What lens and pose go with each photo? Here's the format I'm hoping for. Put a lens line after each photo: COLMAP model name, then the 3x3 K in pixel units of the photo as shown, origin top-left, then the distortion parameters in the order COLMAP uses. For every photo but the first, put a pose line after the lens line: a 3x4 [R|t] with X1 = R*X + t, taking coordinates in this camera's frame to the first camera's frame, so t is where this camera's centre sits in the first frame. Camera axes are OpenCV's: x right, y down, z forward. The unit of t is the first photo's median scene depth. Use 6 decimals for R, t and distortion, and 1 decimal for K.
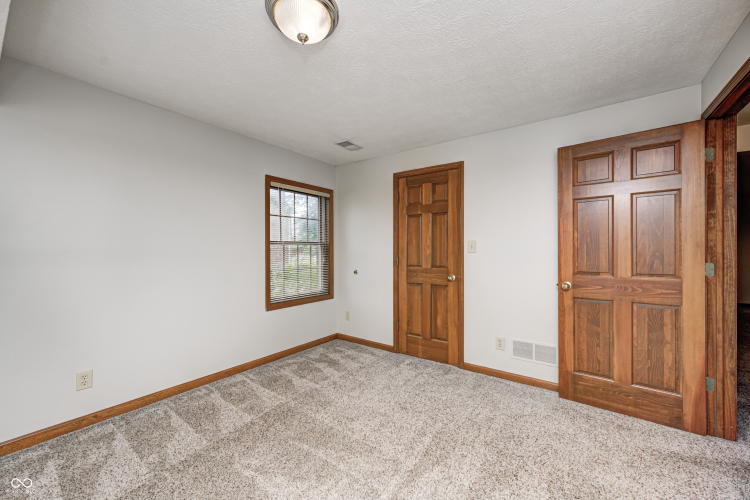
lens RADIAL K [[294.1, 0, 376.6], [0, 294.1, 248.6], [0, 0, 1]] dist [-0.004300, 0.001276]
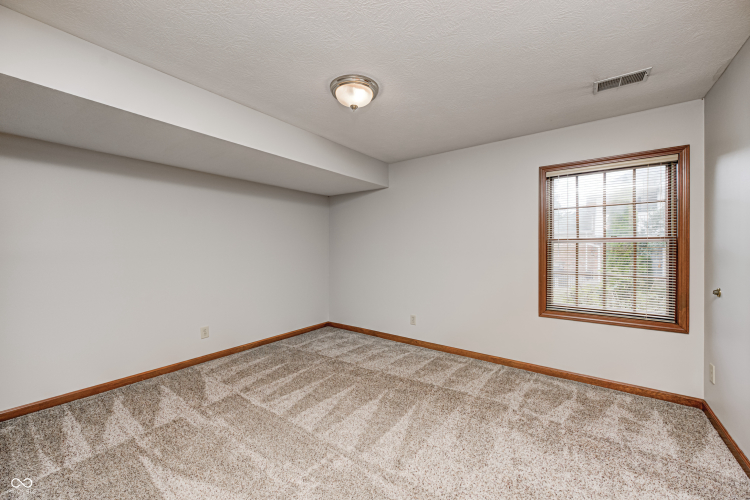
lens RADIAL K [[294.1, 0, 375.4], [0, 294.1, 250.3], [0, 0, 1]] dist [-0.004300, 0.001276]
pose [[-0.008380, 0.001403, -0.999964, 0.591785], [-0.001811, 0.999997, 0.001418, 0.009456], [0.999963, 0.001822, -0.008377, 0.546013]]
